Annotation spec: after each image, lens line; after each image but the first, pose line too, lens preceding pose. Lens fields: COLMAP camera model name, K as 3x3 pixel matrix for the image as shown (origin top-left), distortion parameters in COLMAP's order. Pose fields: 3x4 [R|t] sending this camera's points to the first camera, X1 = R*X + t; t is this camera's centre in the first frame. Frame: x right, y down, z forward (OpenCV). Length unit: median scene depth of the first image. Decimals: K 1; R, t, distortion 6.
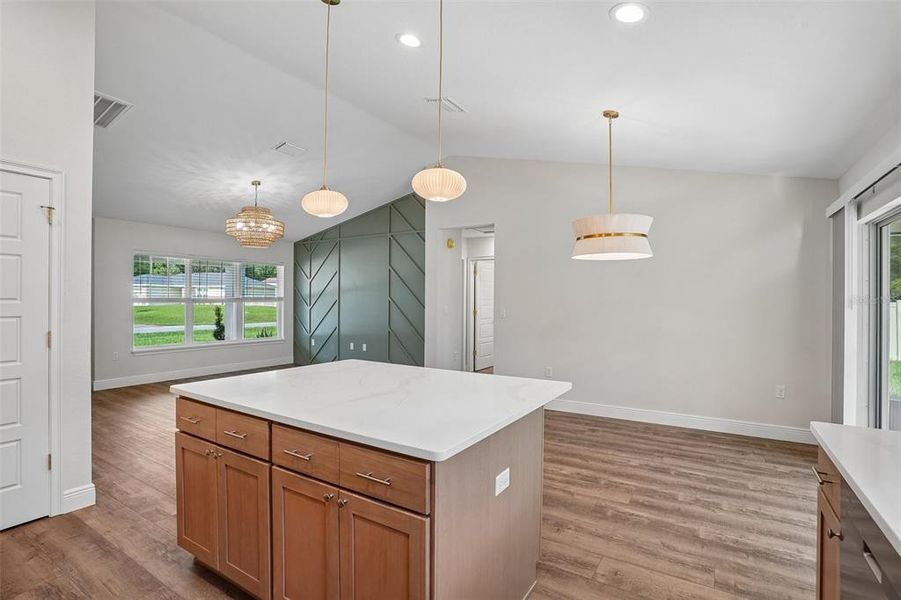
lens RADIAL K [[453.9, 0, 450.0], [0, 453.9, 298.1], [0, 0, 1]] dist [-0.061003, 0.026378]
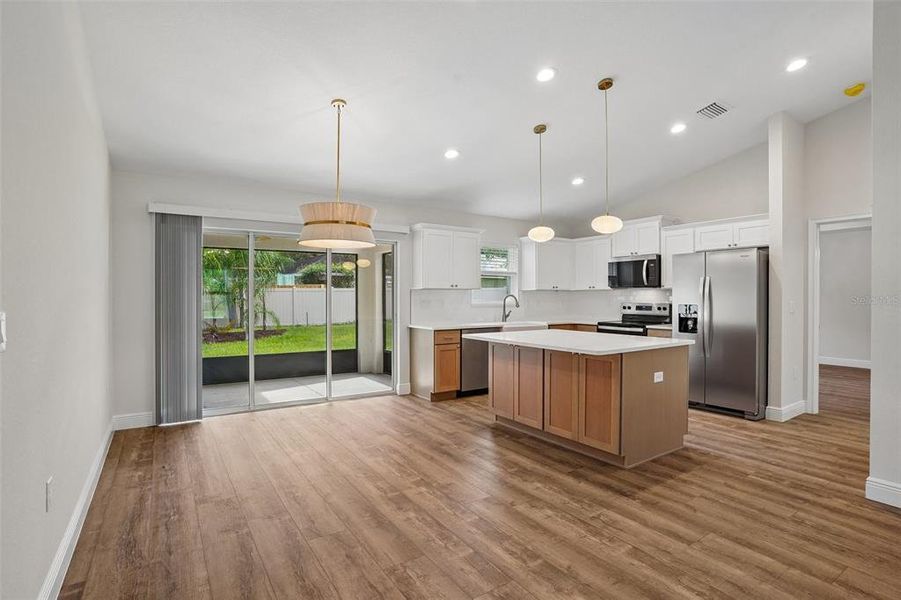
lens RADIAL K [[453.9, 0, 450.0], [0, 453.9, 298.1], [0, 0, 1]] dist [-0.061003, 0.026378]
pose [[-0.916485, -0.006831, 0.400011, -0.388607], [-0.005799, 0.999976, 0.003789, 0.031125], [-0.400028, 0.001153, -0.916502, 2.501208]]
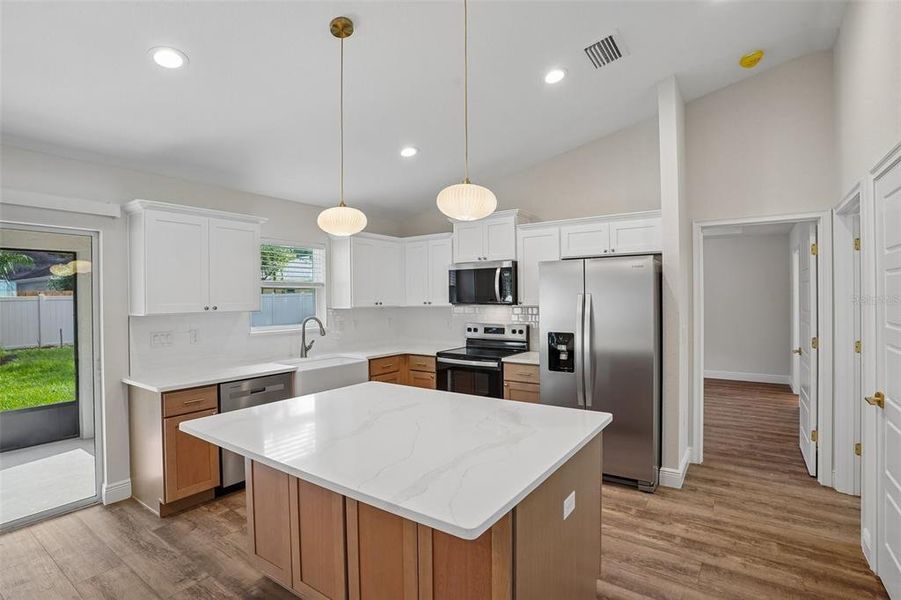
lens RADIAL K [[453.9, 0, 450.0], [0, 453.9, 298.1], [0, 0, 1]] dist [-0.061003, 0.026378]
pose [[-0.999054, 0.005478, 0.043144, -0.275138], [0.005518, 0.999984, 0.000795, -0.049530], [-0.043139, 0.001033, -0.999069, 1.718435]]
